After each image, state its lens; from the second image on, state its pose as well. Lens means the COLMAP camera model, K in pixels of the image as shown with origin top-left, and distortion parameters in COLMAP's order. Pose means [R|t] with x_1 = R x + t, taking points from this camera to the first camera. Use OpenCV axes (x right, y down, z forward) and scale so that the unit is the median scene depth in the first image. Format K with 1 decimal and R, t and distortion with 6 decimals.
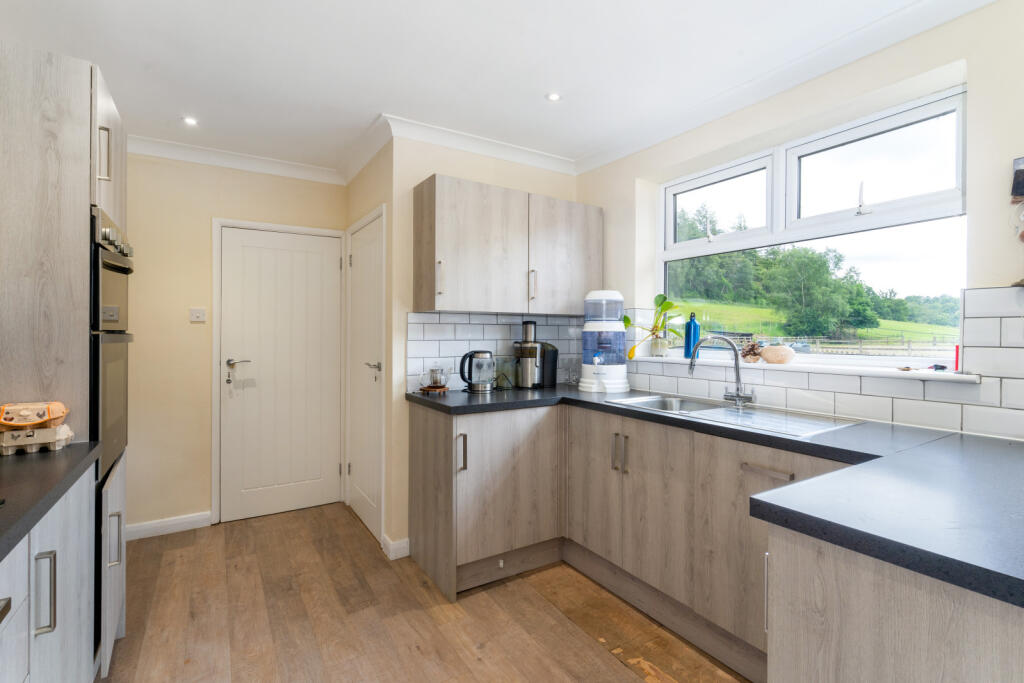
lens RADIAL K [[477.2, 0, 512.0], [0, 477.2, 341.5], [0, 0, 1]] dist [-0.001289, -0.000019]
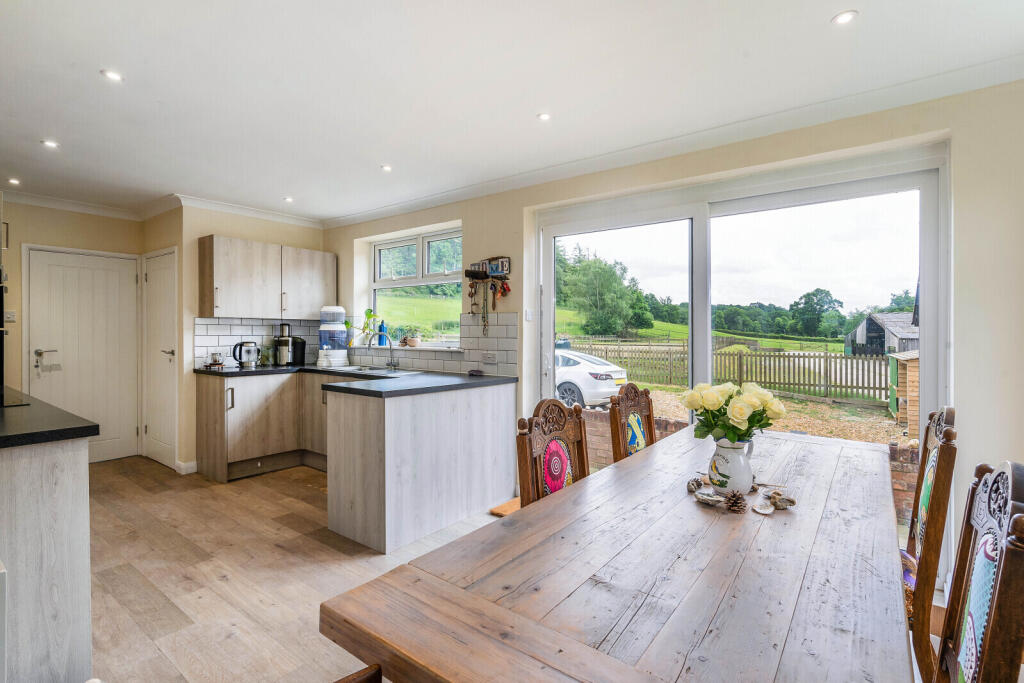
lens RADIAL K [[472.3, 0, 512.0], [0, 472.3, 341.5], [0, 0, 1]] dist [0.003956, 0.000645]
pose [[0.933186, -0.003658, 0.359375, 0.192877], [0.002688, 0.999991, 0.003199, 0.015756], [-0.359383, -0.002019, 0.933188, -0.816913]]
